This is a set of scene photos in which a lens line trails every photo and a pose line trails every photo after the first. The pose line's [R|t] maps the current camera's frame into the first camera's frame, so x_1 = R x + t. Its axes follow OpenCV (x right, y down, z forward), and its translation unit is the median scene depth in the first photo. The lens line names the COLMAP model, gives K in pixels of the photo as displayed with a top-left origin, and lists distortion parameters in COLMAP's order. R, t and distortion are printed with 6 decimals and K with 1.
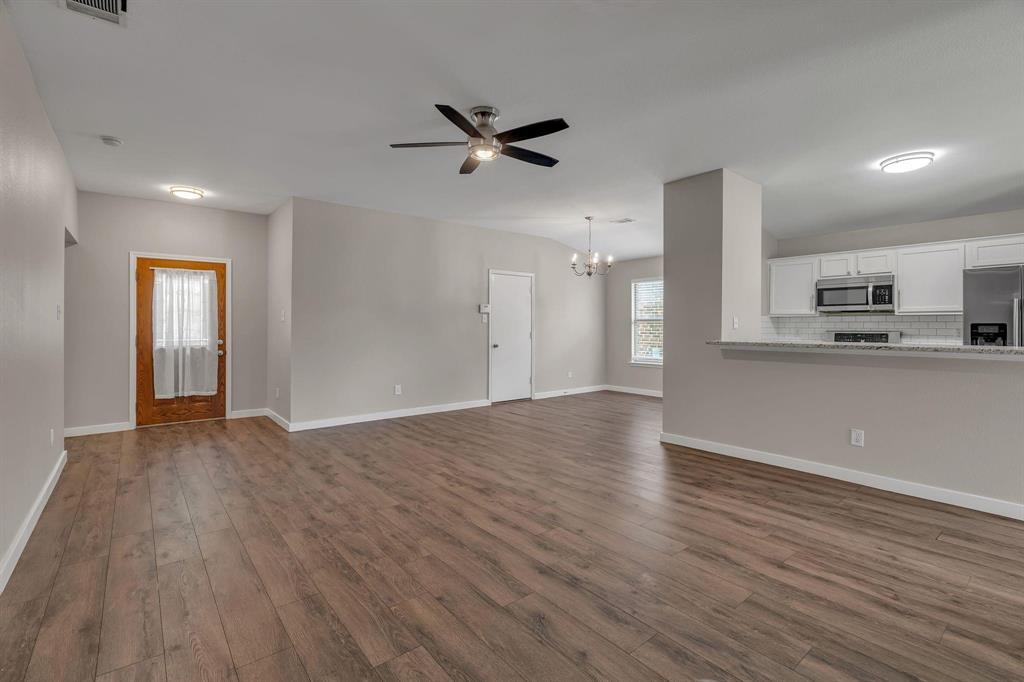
lens RADIAL K [[470.9, 0, 522.0], [0, 470.9, 317.0], [0, 0, 1]] dist [0.002184, -0.000608]
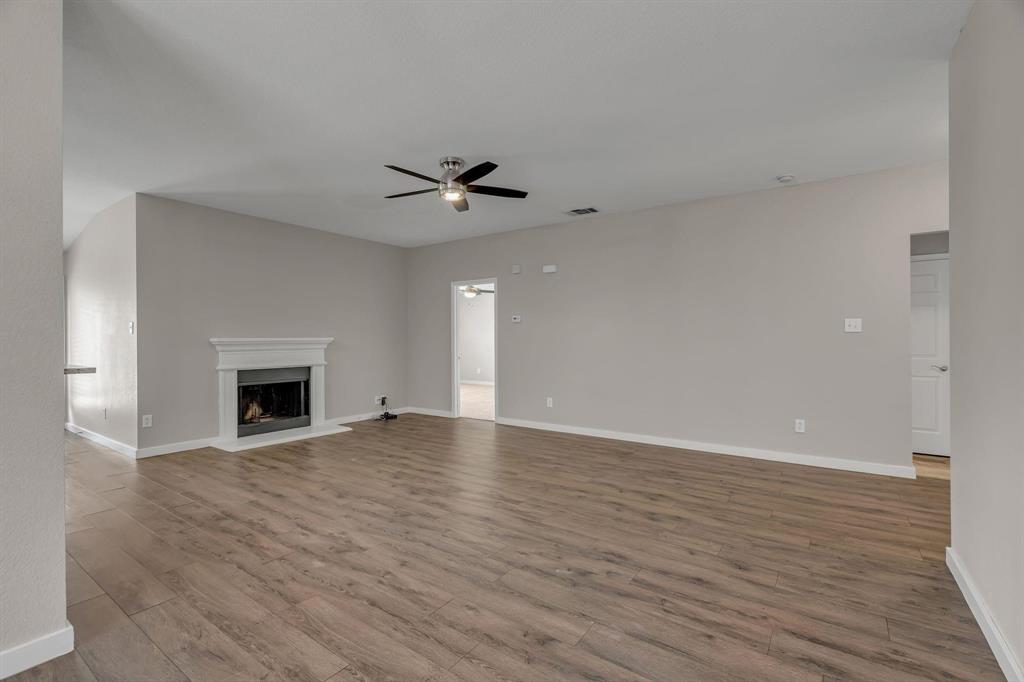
lens RADIAL K [[470.9, 0, 515.0], [0, 470.9, 332.2], [0, 0, 1]] dist [0.002184, -0.000608]
pose [[-0.966684, -0.002367, -0.255961, 0.059823], [0.005848, 0.999492, -0.031328, 0.031598], [0.255905, -0.031781, -0.966179, 1.720381]]
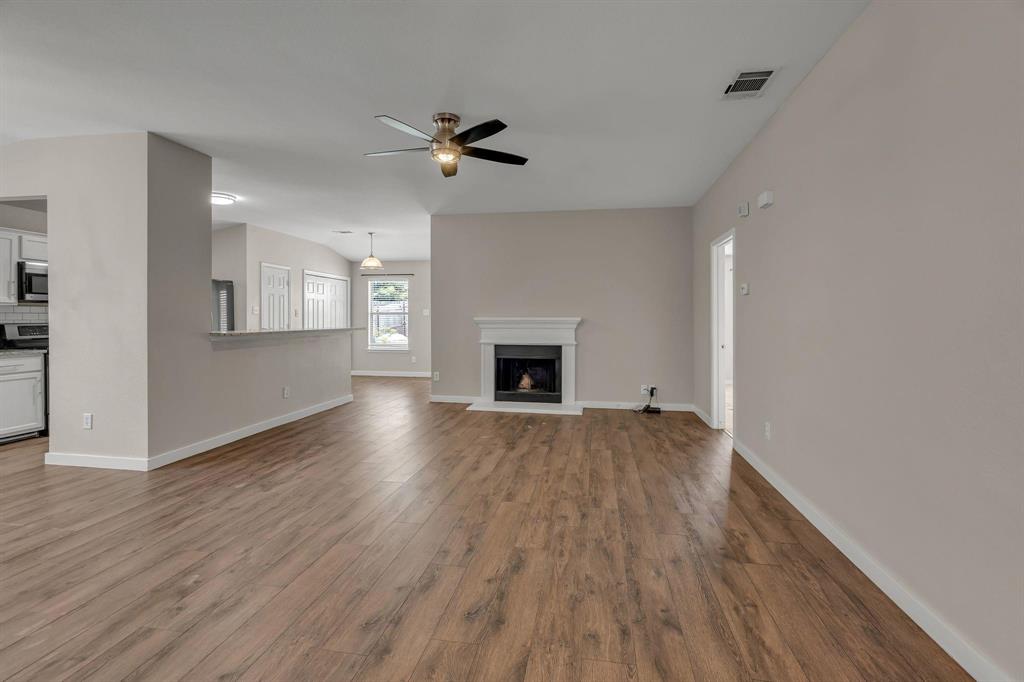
lens RADIAL K [[470.9, 0, 500.7], [0, 470.9, 318.6], [0, 0, 1]] dist [0.002184, -0.000608]
pose [[-0.632294, -0.003189, 0.774722, -0.766025], [-0.017800, 0.999787, -0.010413, 0.020917], [-0.774524, -0.020374, -0.632217, 1.234475]]
